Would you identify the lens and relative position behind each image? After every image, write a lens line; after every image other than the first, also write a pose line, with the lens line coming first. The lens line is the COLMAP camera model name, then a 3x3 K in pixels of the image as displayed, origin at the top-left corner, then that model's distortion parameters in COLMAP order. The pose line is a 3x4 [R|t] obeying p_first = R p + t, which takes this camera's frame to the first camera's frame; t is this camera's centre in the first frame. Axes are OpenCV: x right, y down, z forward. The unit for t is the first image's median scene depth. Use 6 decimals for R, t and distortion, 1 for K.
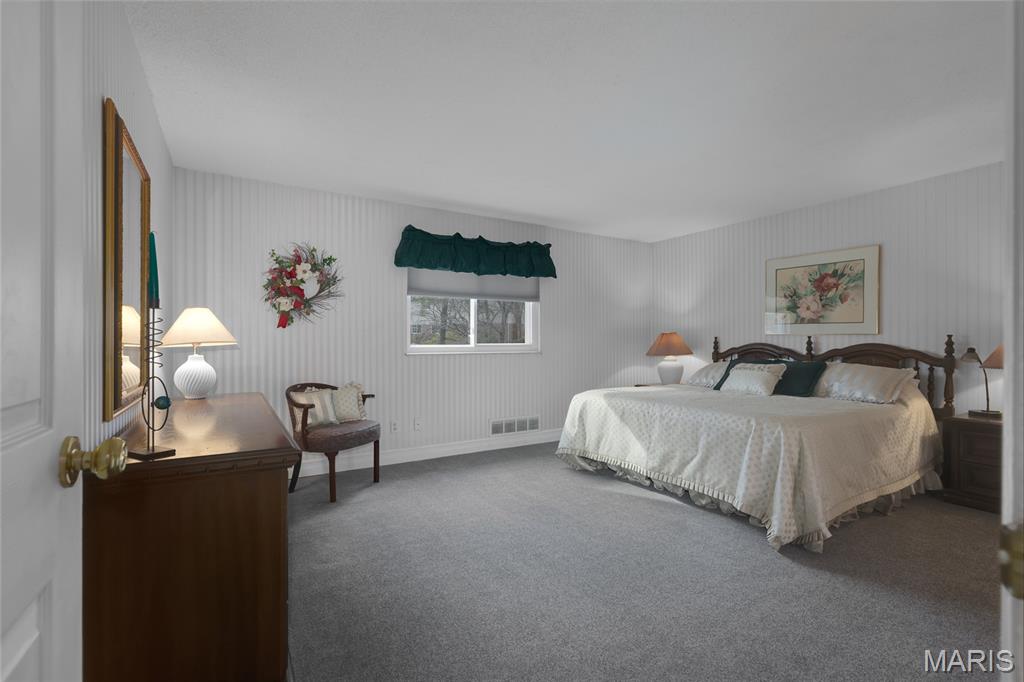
lens RADIAL K [[468.5, 0, 508.5], [0, 468.5, 342.7], [0, 0, 1]] dist [0.000853, 0.000093]
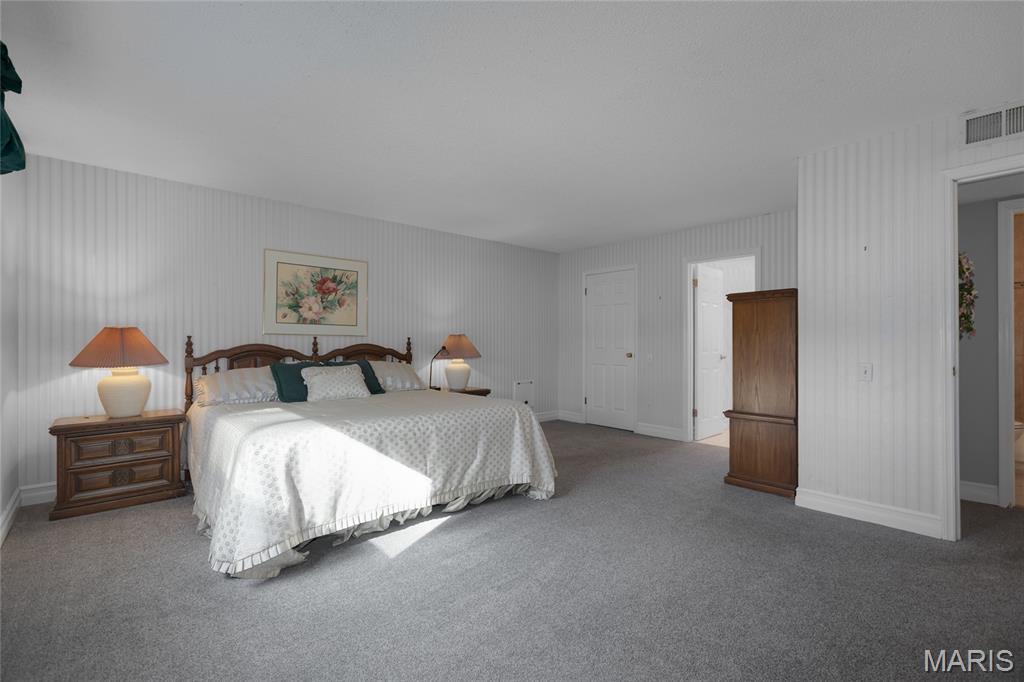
lens RADIAL K [[468.5, 0, 507.8], [0, 468.5, 338.3], [0, 0, 1]] dist [0.000853, 0.000093]
pose [[-0.177431, 0.007927, 0.984101, -0.432006], [0.002119, 0.999968, -0.007673, -0.002451], [-0.984131, 0.000724, -0.177442, 0.801805]]
